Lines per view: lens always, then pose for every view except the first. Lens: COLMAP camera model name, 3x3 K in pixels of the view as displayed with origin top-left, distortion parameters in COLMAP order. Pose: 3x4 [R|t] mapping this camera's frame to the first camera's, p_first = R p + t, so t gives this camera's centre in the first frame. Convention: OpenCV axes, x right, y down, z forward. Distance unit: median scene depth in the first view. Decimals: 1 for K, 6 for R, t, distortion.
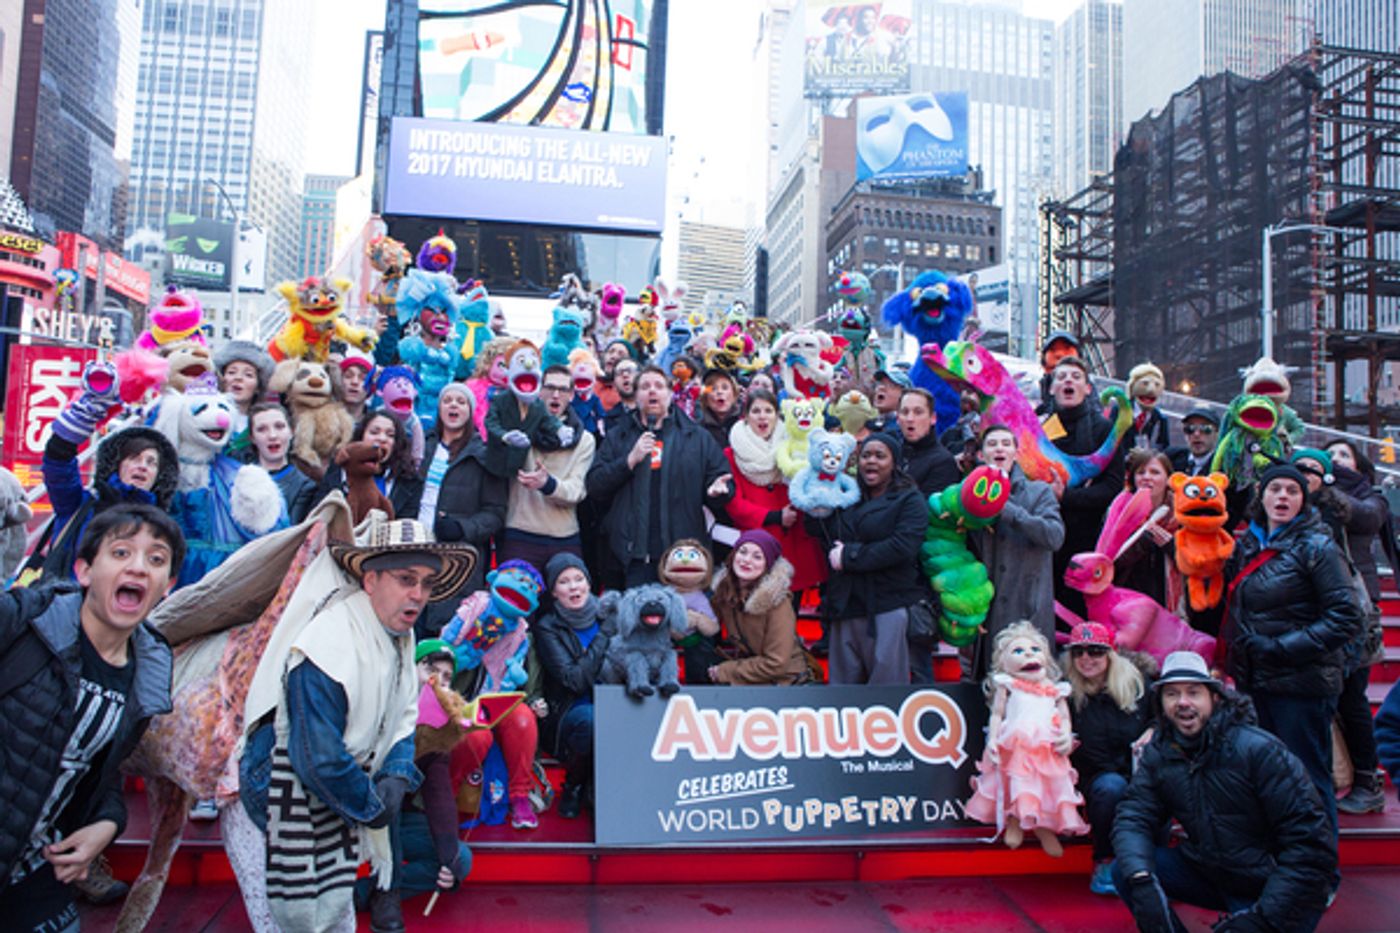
lens RADIAL K [[1003.0, 0, 720.3], [0, 1003.0, 470.8], [0, 0, 1]] dist [-0.100316, 0.071847]
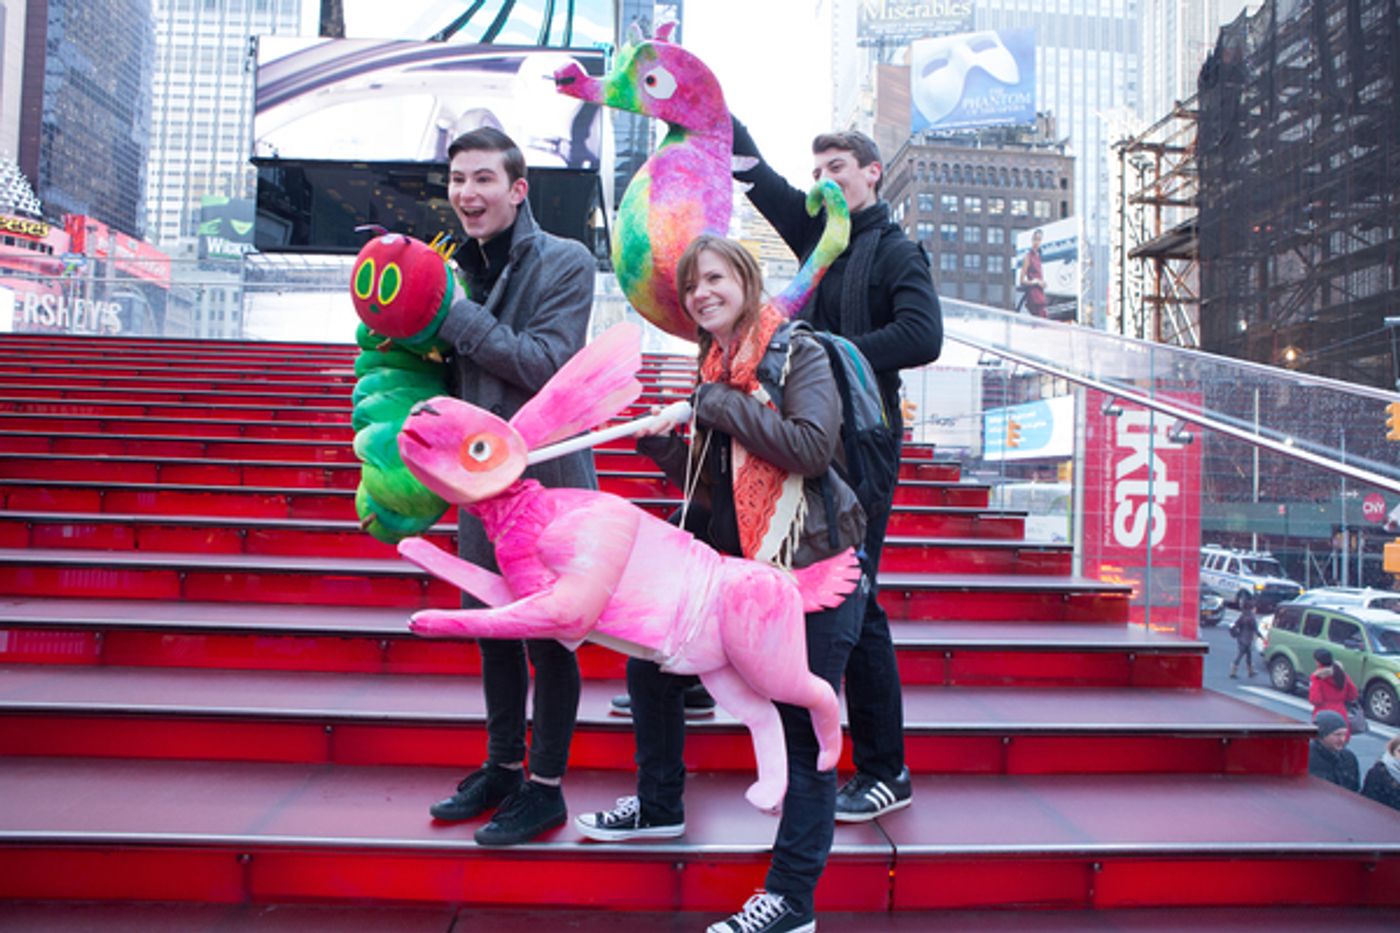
lens RADIAL K [[1003.0, 0, 720.3], [0, 1003.0, 470.8], [0, 0, 1]] dist [-0.100316, 0.071847]
pose [[0.996218, -0.007747, -0.086541, 0.044722], [0.009682, 0.999712, 0.021972, -0.007505], [0.086345, -0.022726, 0.996006, 0.094210]]
